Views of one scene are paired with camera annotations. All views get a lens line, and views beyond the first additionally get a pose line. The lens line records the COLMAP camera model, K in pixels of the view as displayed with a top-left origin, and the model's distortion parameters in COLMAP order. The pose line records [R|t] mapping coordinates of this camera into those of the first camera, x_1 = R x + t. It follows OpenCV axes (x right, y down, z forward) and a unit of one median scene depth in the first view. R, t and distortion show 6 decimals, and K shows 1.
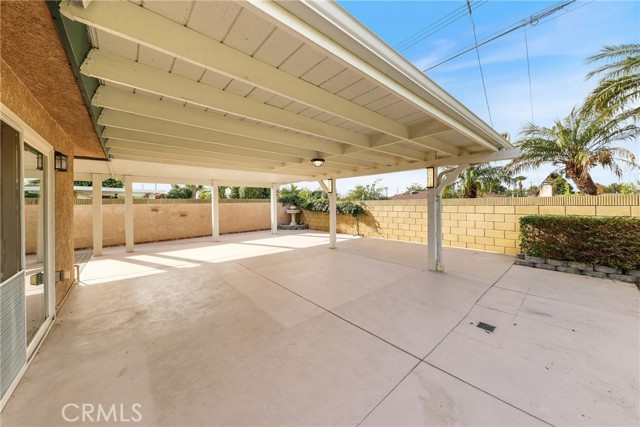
lens RADIAL K [[226.9, 0, 319.1], [0, 226.9, 202.6], [0, 0, 1]] dist [-0.000778, 0.000004]
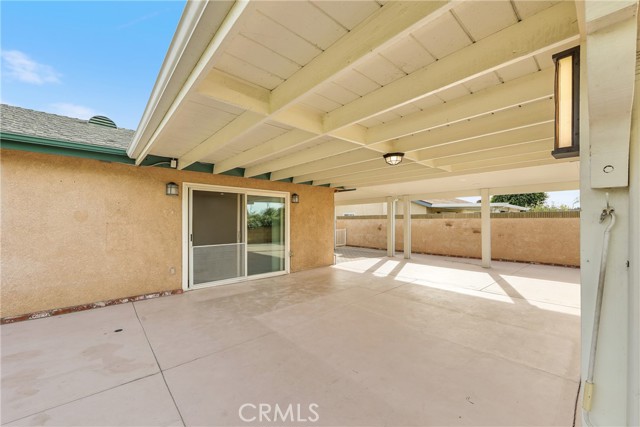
lens RADIAL K [[251.3, 0, 319.1], [0, 251.3, 216.7], [0, 0, 1]] dist [-0.001316, -0.000128]
pose [[0.016358, -0.001618, -0.999865, 0.390951], [0.001013, 0.999998, -0.001601, -0.001620], [0.999866, -0.000987, 0.016360, 0.412113]]
